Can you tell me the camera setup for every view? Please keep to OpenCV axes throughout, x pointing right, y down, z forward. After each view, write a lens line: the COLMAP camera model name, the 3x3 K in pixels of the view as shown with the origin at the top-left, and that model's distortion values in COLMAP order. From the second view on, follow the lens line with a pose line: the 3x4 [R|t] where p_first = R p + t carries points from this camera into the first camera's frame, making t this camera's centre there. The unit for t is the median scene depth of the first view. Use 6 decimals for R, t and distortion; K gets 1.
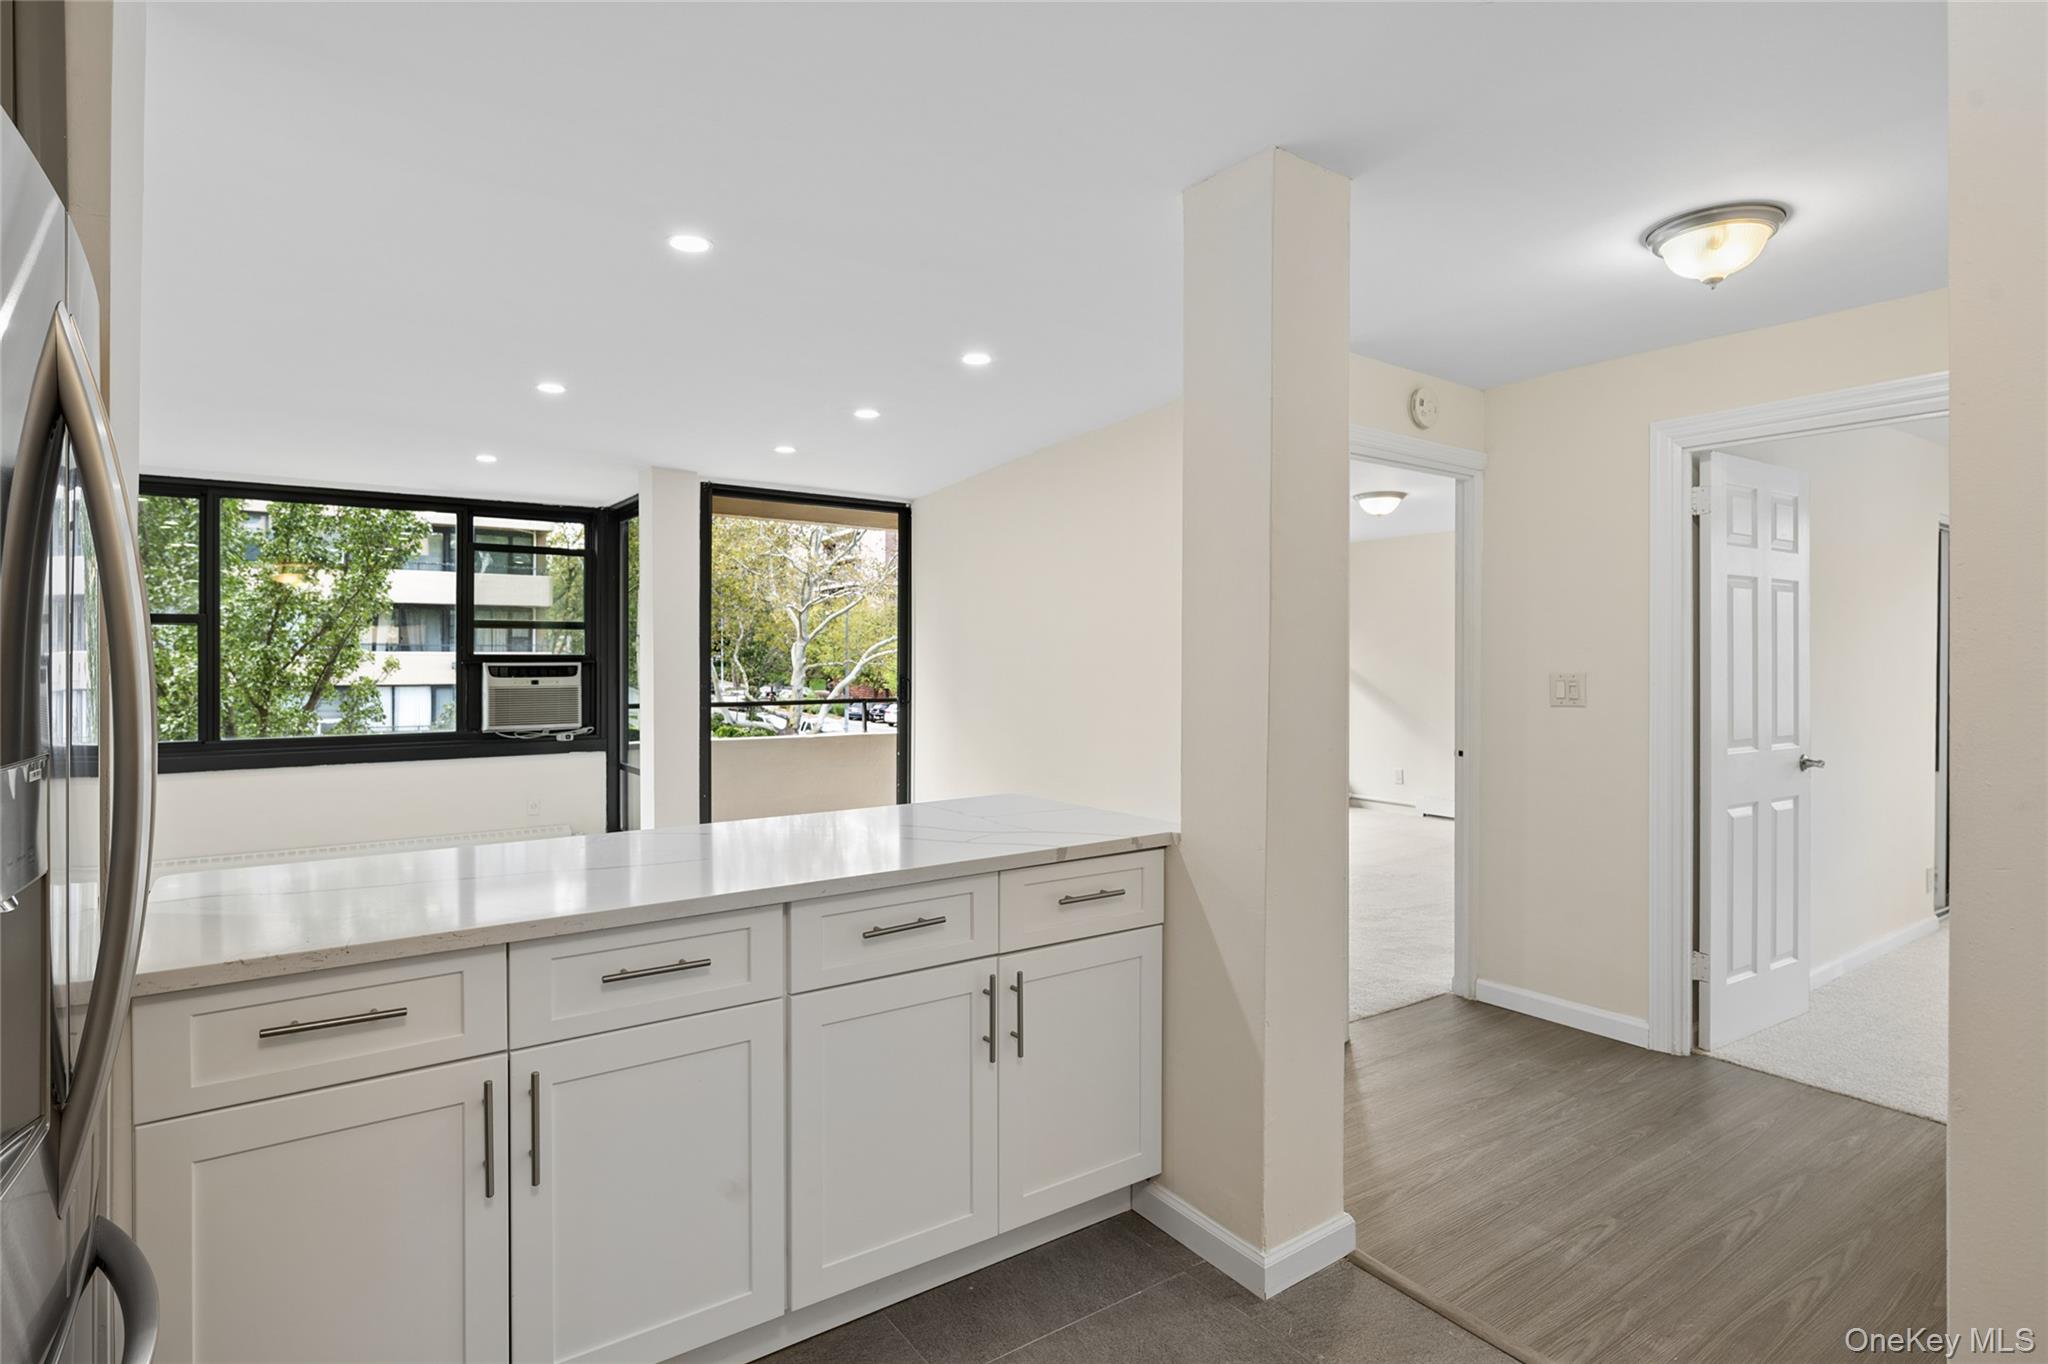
lens RADIAL K [[1032.4, 0, 1003.1], [0, 1032.4, 649.3], [0, 0, 1]] dist [-0.006058, -0.001565]
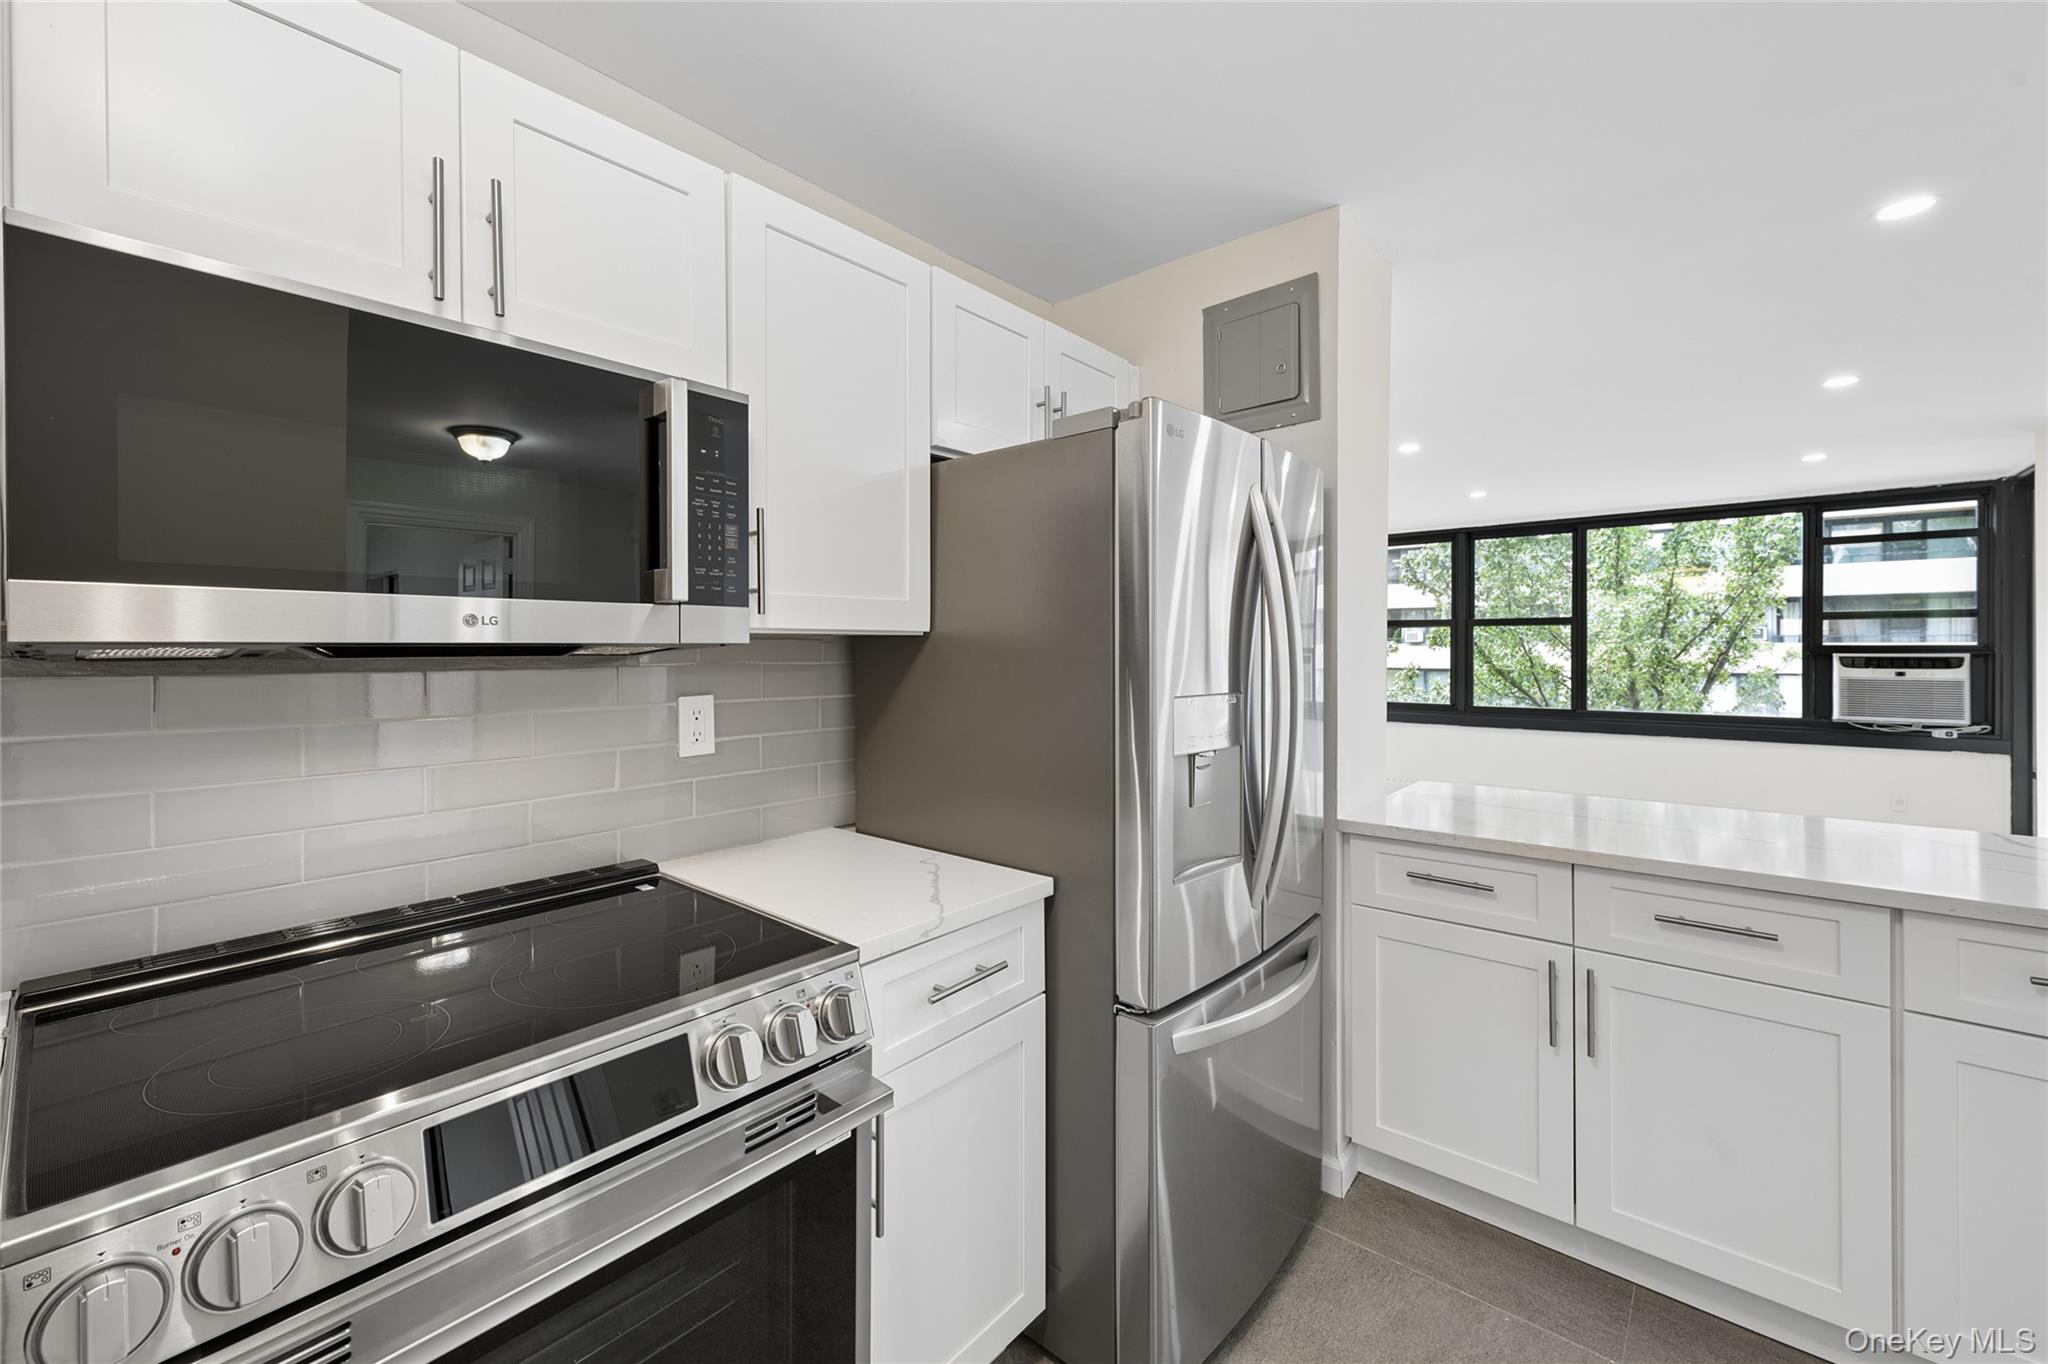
lens RADIAL K [[821.4, 0, 1028.2], [0, 821.4, 656.8], [0, 0, 1]] dist [0.001521, -0.000259]
pose [[0.267522, 0.008143, -0.963517, 0.067206], [0.009557, 0.999893, 0.011104, -0.000440], [0.963504, -0.012179, 0.267416, 0.008170]]
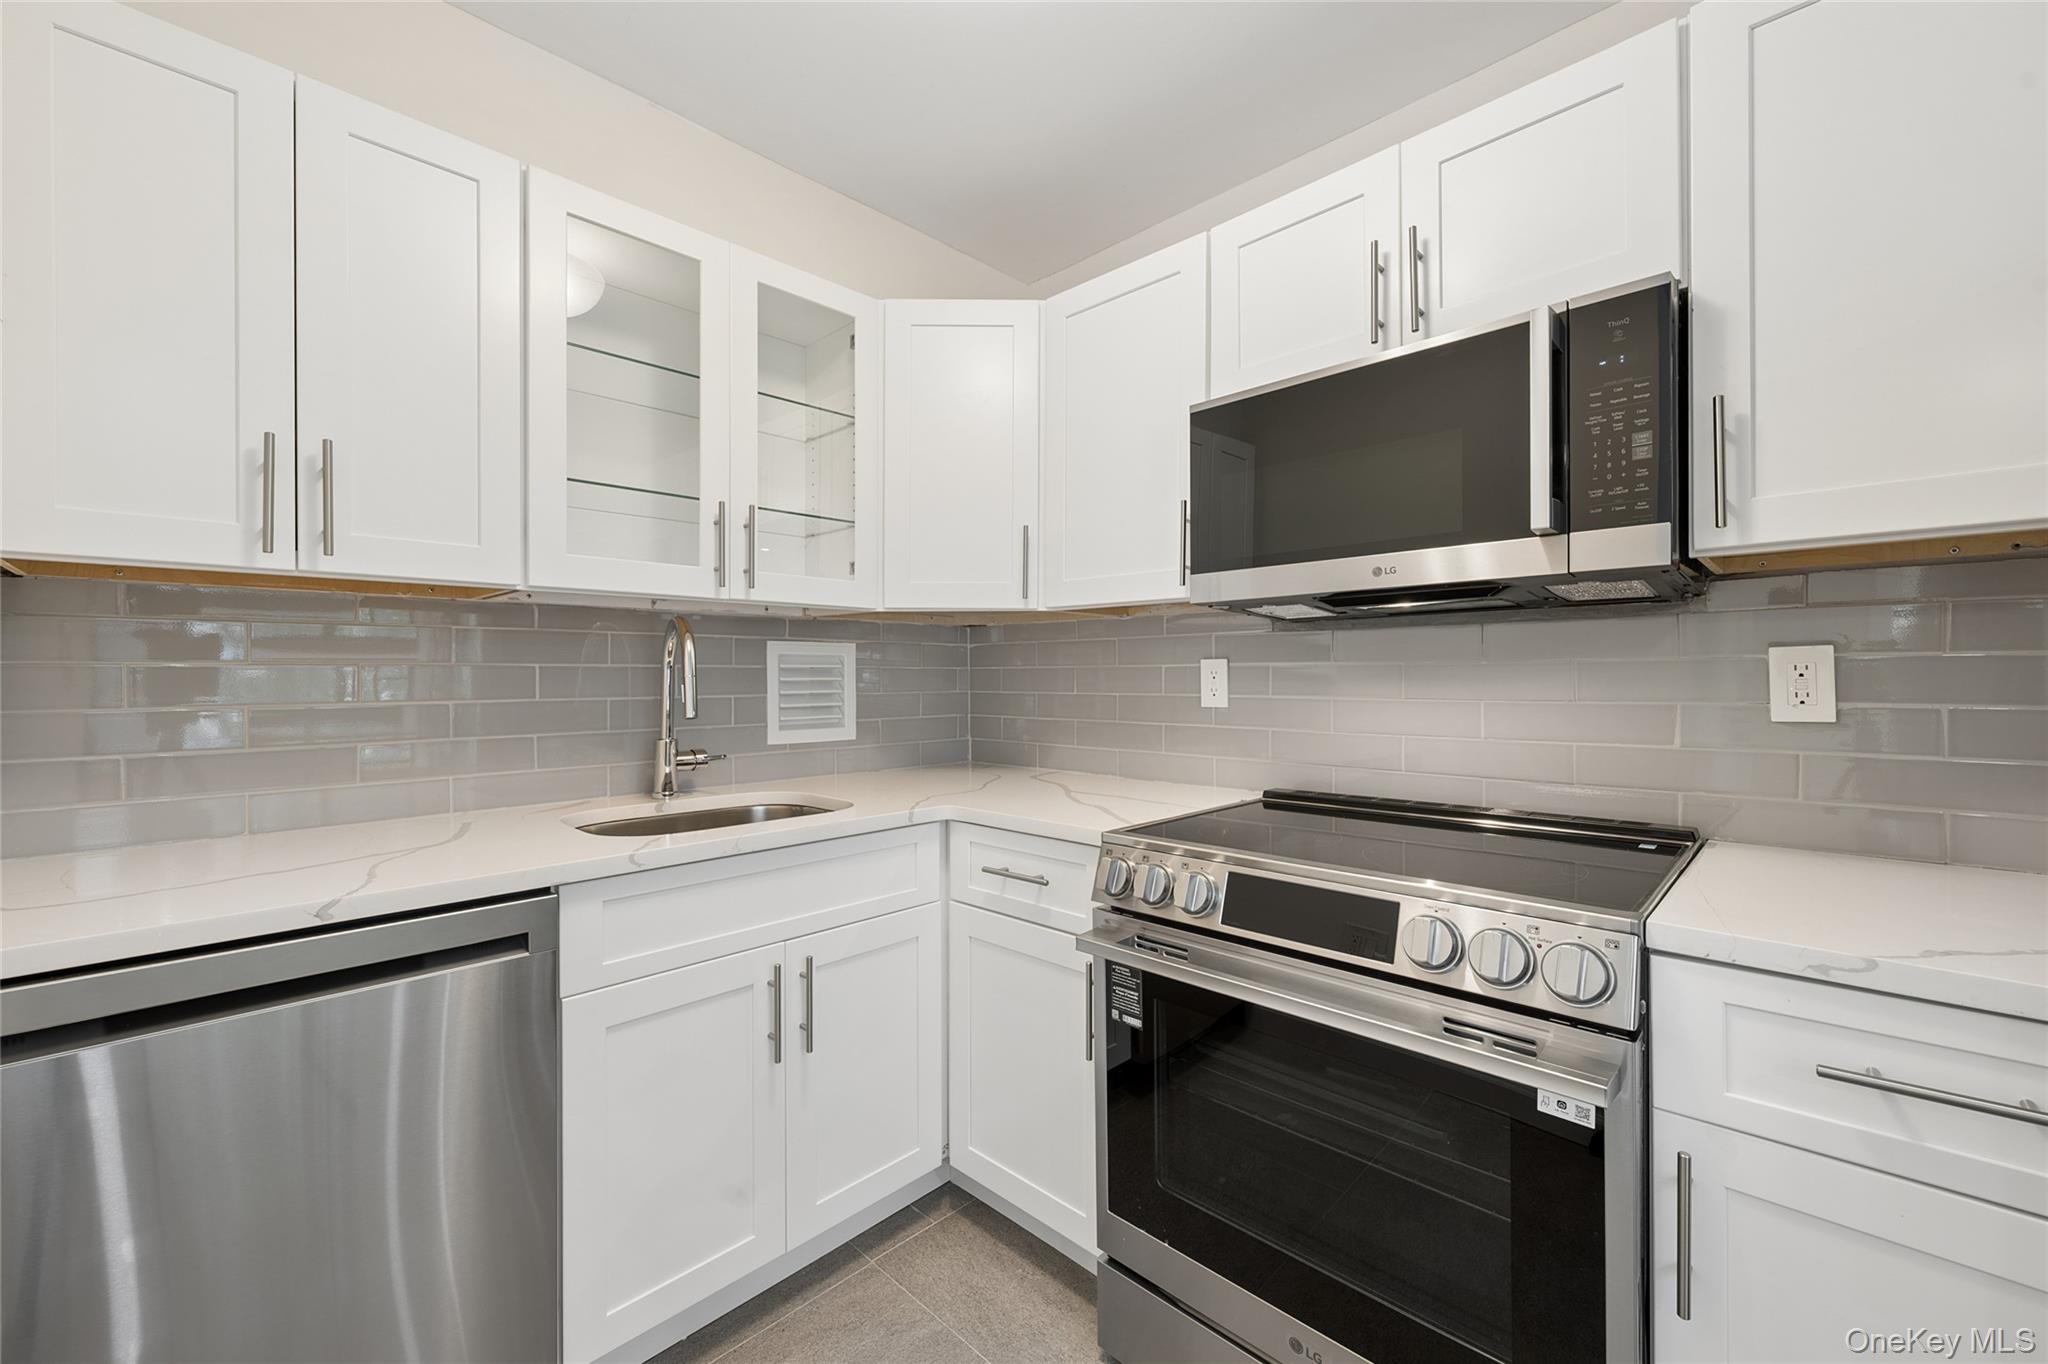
lens RADIAL K [[821.4, 0, 1024.2], [0, 821.4, 684.8], [0, 0, 1]] dist [0.001521, -0.000259]
pose [[-0.980065, 0.003920, -0.198637, 0.024145], [0.004509, 0.999987, -0.002515, 0.020568], [0.198625, -0.003360, -0.980070, 0.125391]]
